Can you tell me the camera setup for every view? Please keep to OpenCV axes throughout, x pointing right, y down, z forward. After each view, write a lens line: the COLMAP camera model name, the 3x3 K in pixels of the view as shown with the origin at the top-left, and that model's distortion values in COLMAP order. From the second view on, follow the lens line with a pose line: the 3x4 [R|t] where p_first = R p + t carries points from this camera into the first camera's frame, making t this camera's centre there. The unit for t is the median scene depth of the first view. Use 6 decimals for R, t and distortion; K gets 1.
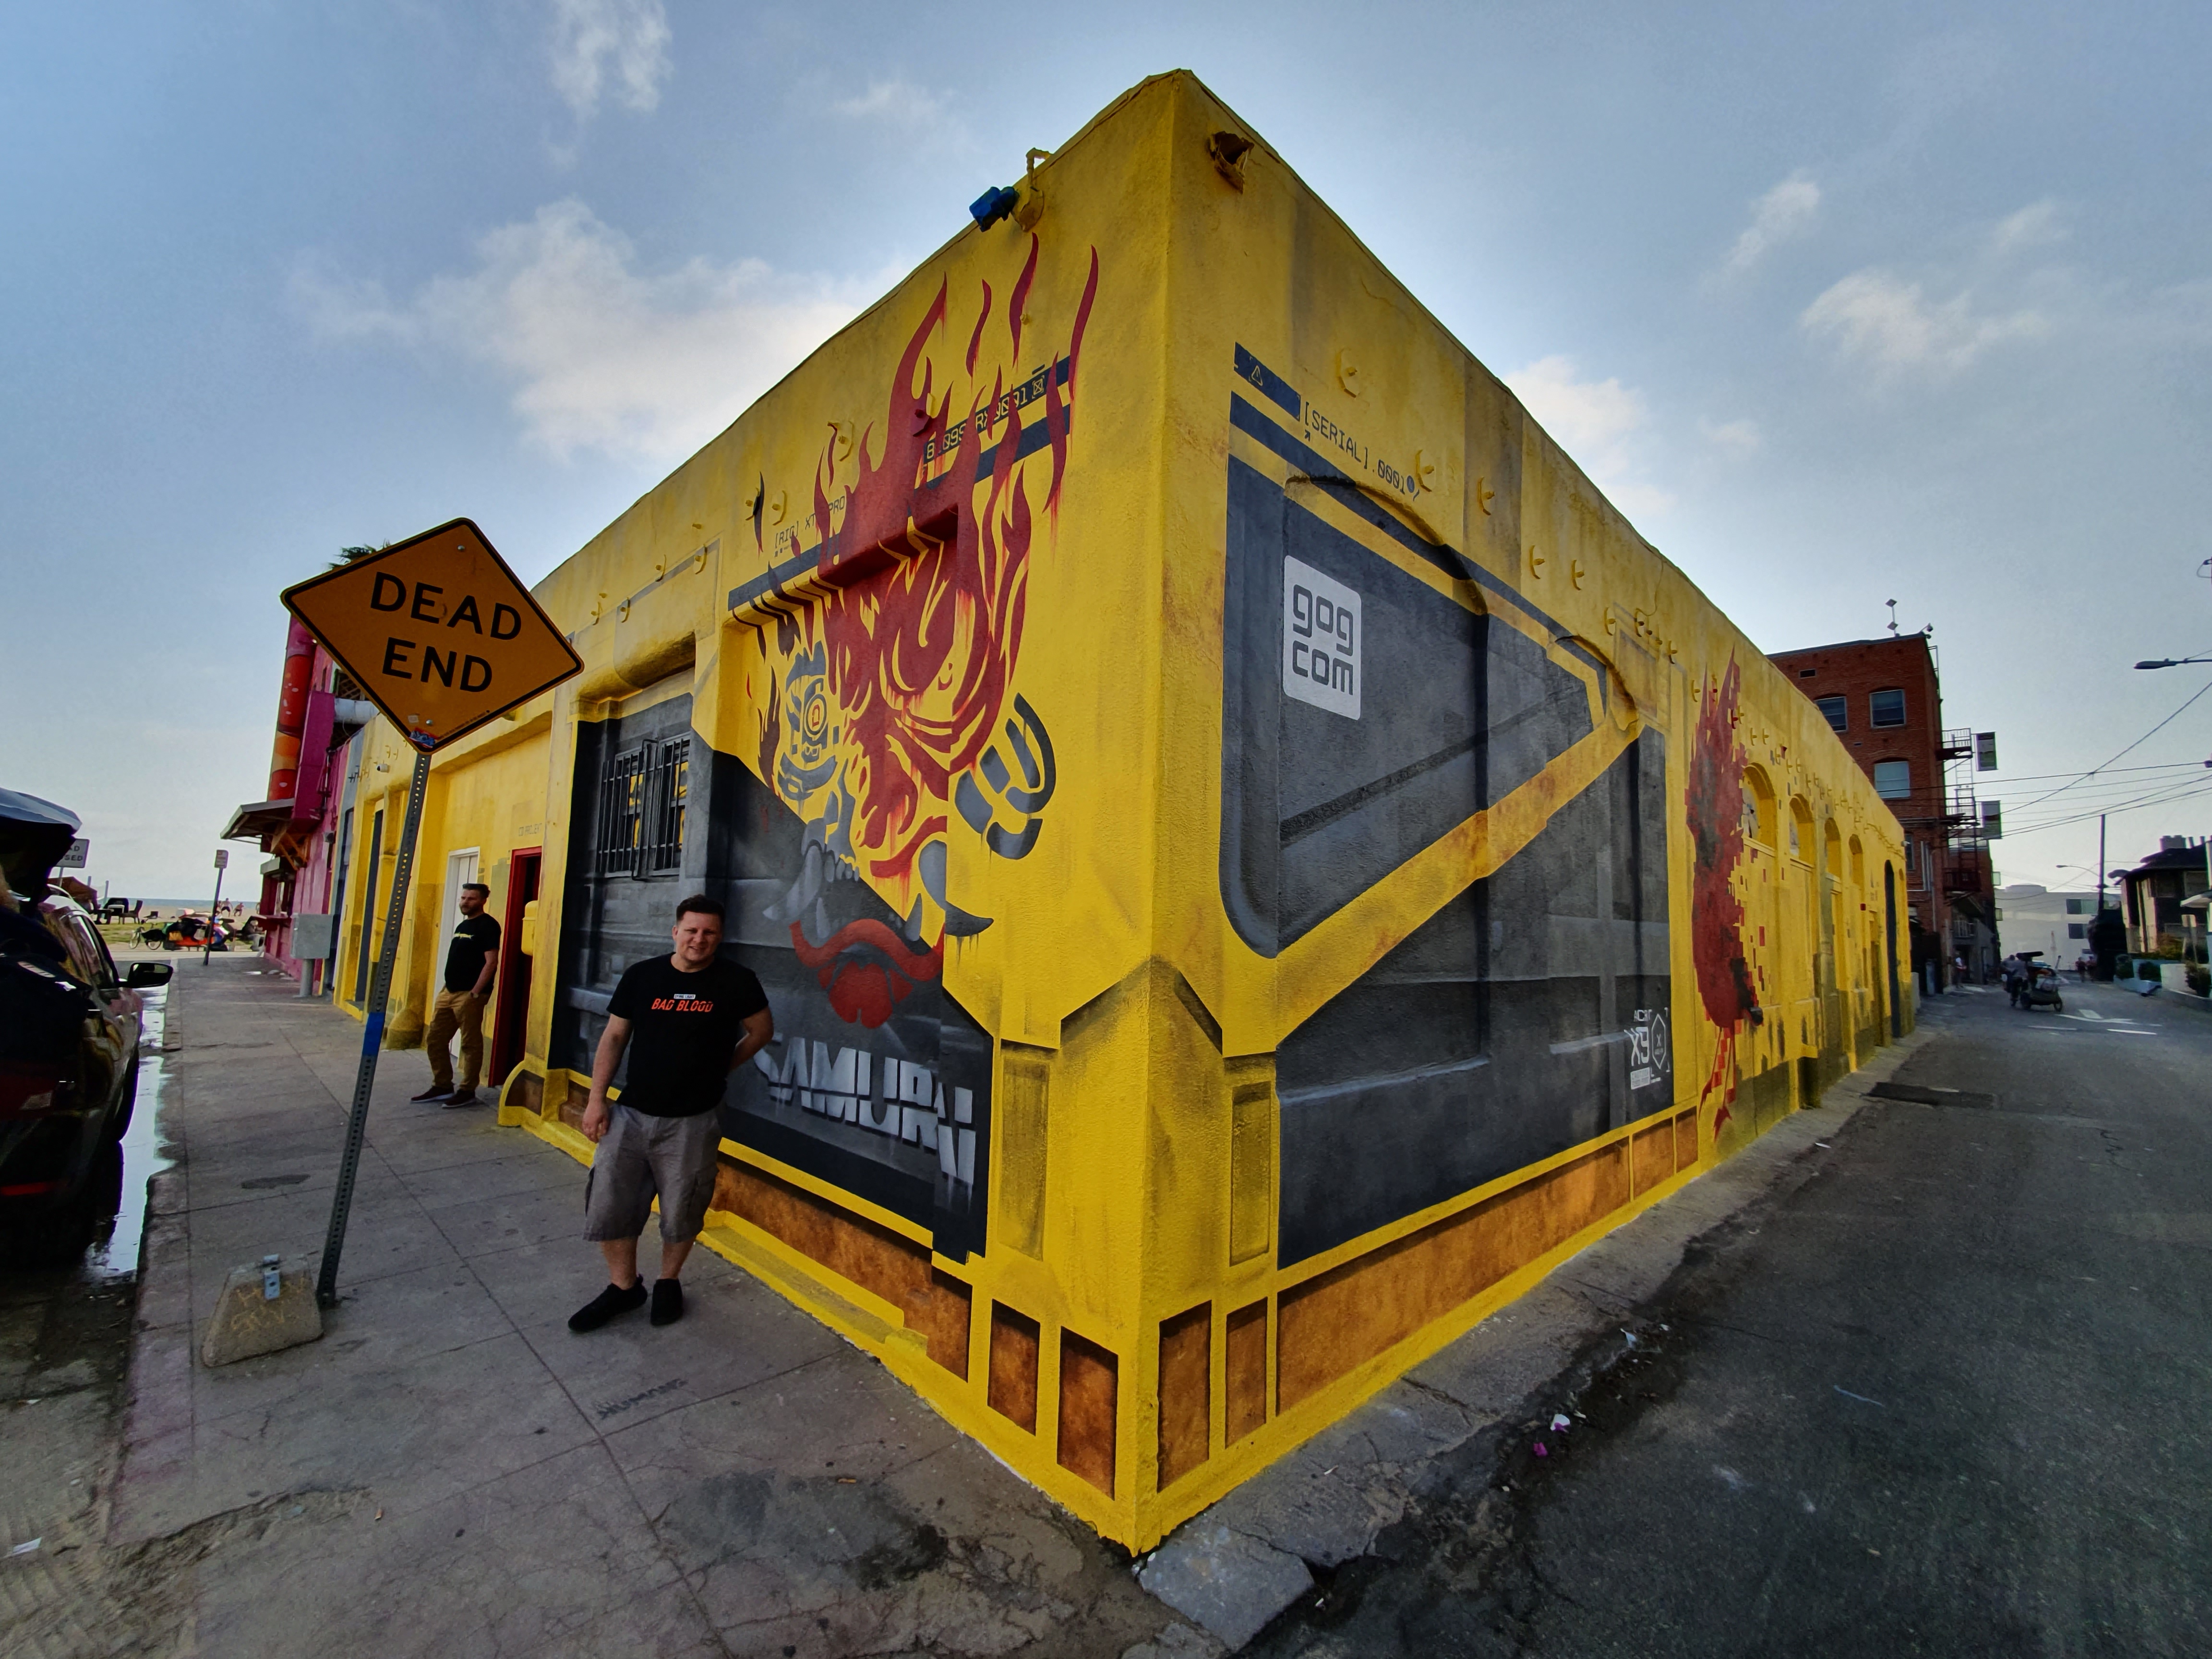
lens RADIAL K [[894.1, 0, 1091.2], [0, 894.1, 842.3], [0, 0, 1]] dist [0.013677, -0.006157]
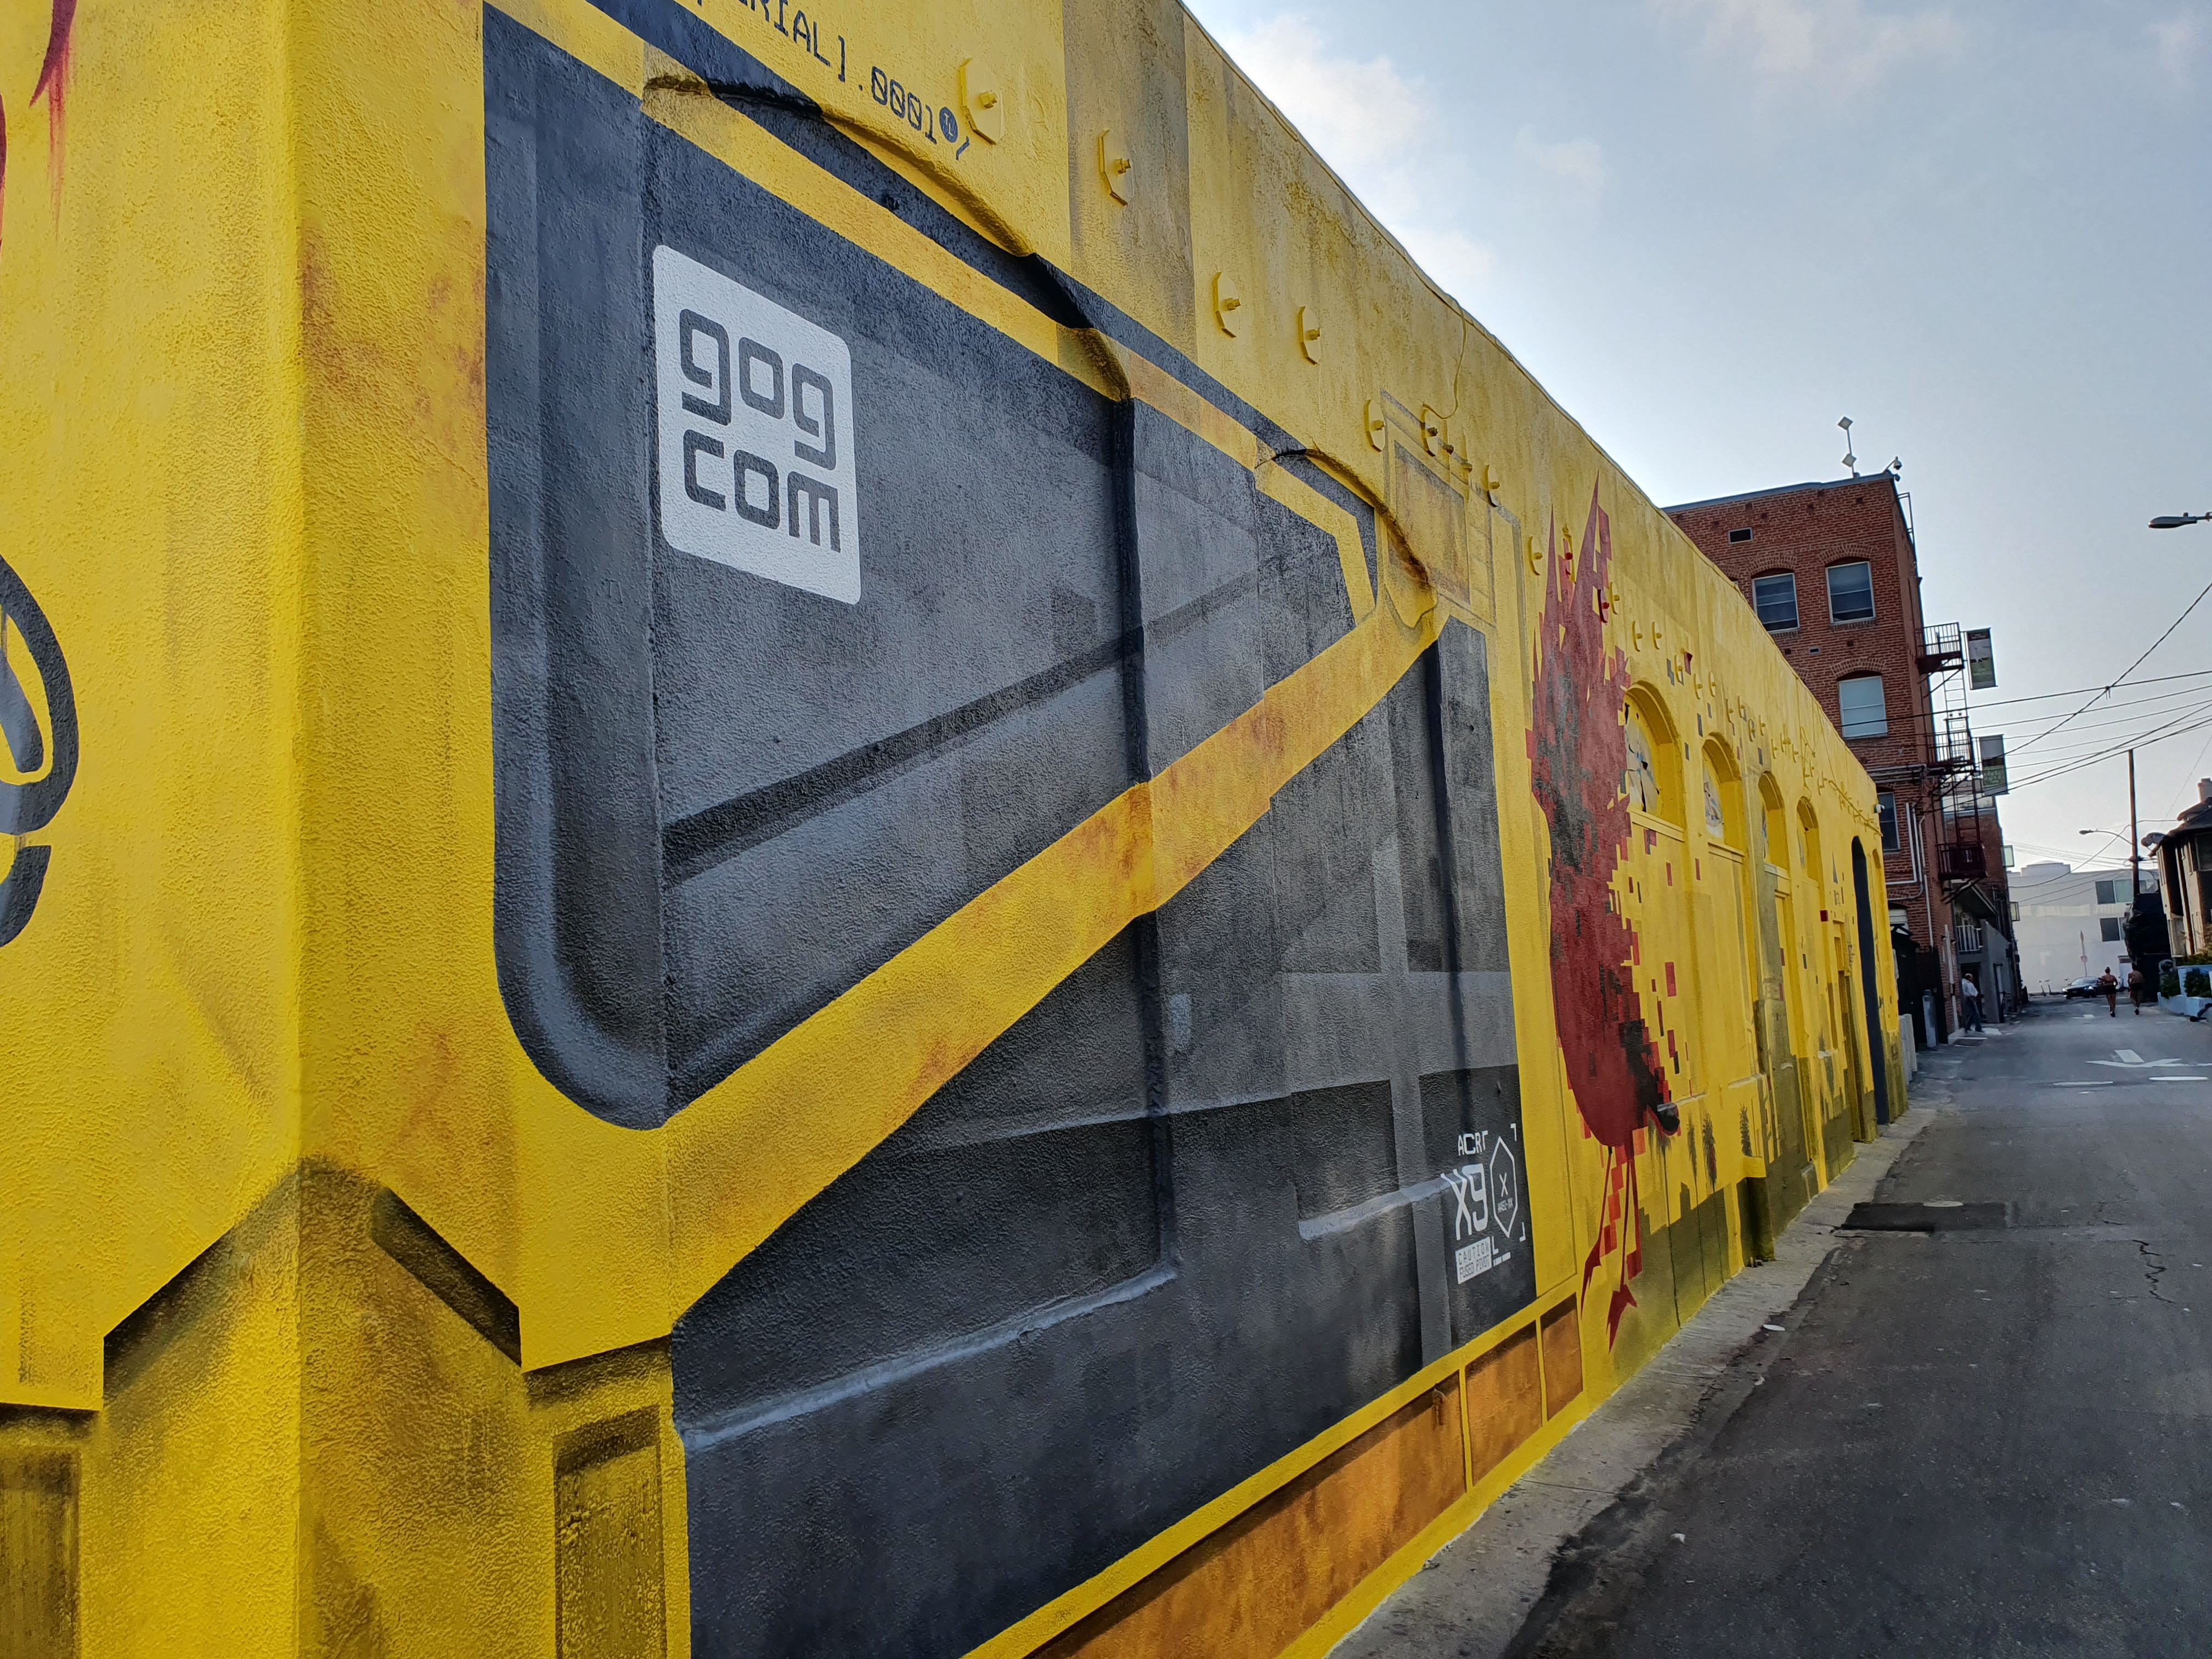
lens RADIAL K [[1759.4, 0, 1111.5], [0, 1759.4, 834.5], [0, 0, 1]] dist [0.007064, 0.007318]
pose [[0.948931, -0.050049, 0.311489, 0.119756], [0.055440, 0.998426, -0.008471, 0.001715], [-0.310575, 0.025308, 0.950212, 0.065088]]
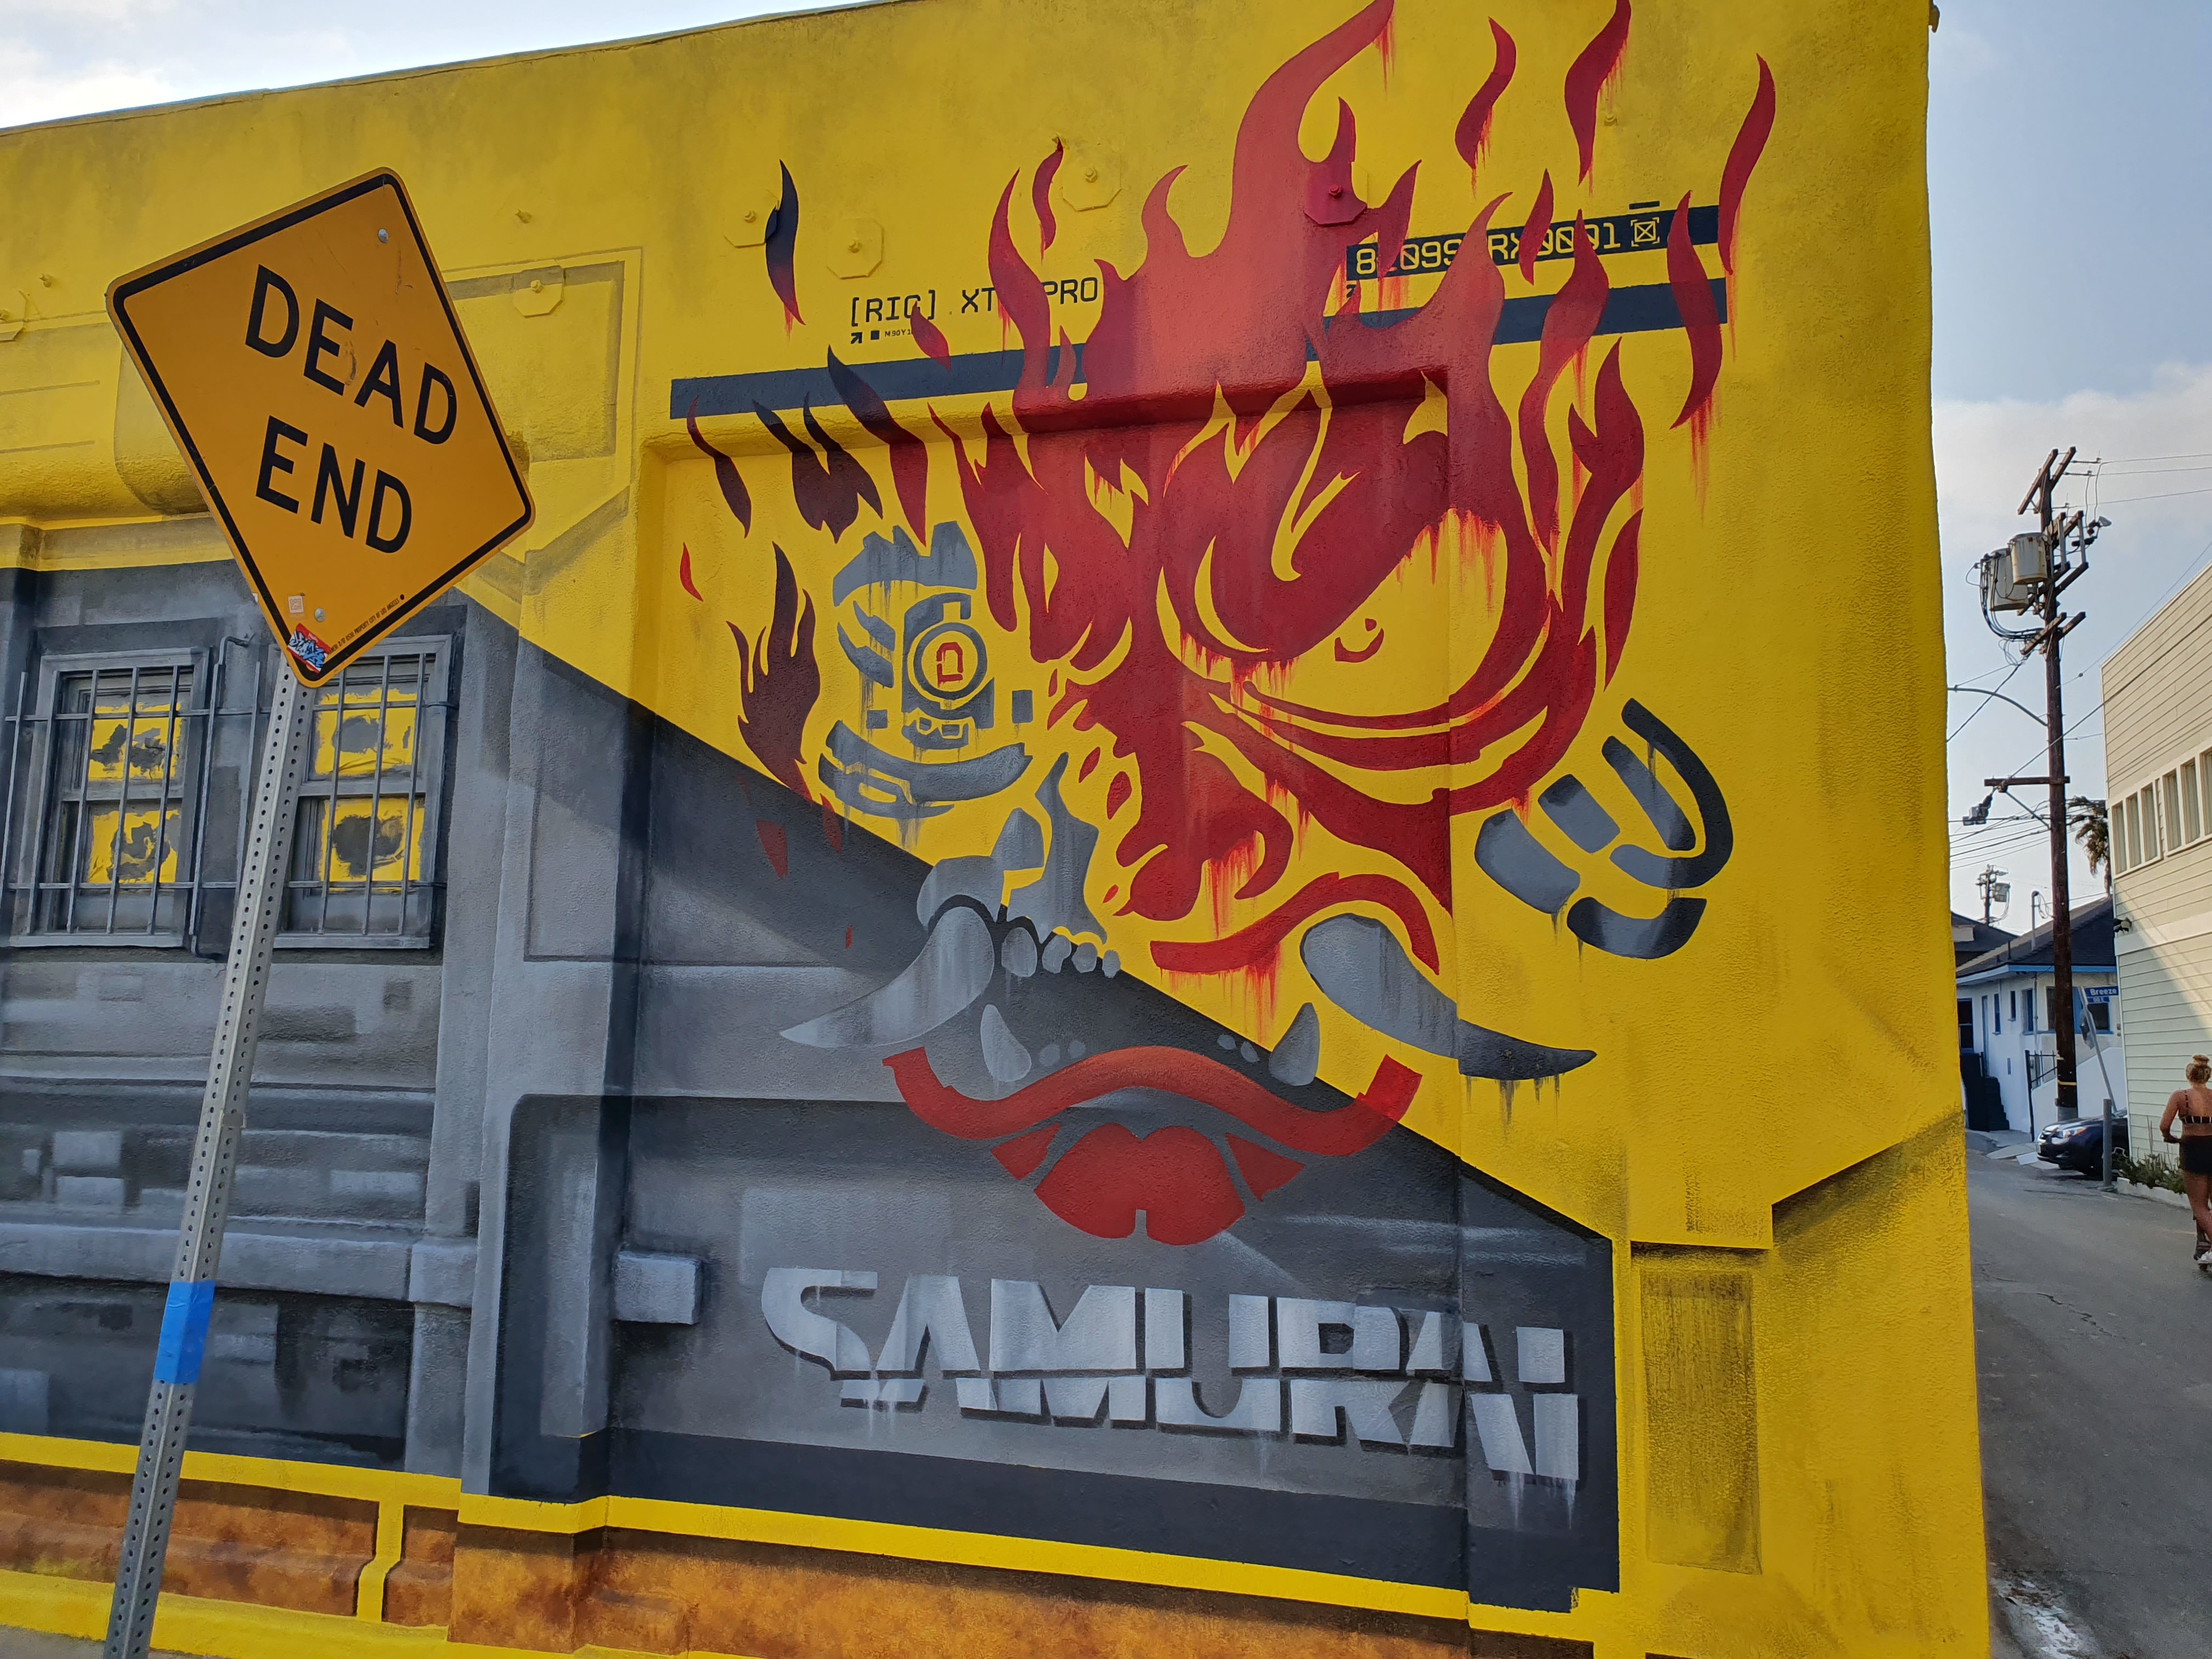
lens RADIAL K [[1762.6, 0, 1094.1], [0, 1762.6, 815.7], [0, 0, 1]] dist [0.000762, 0.023126]
pose [[0.880330, 0.052546, 0.471442, -0.821842], [-0.038454, 0.998480, -0.039484, -0.014668], [-0.472801, 0.016630, 0.881013, 0.054889]]
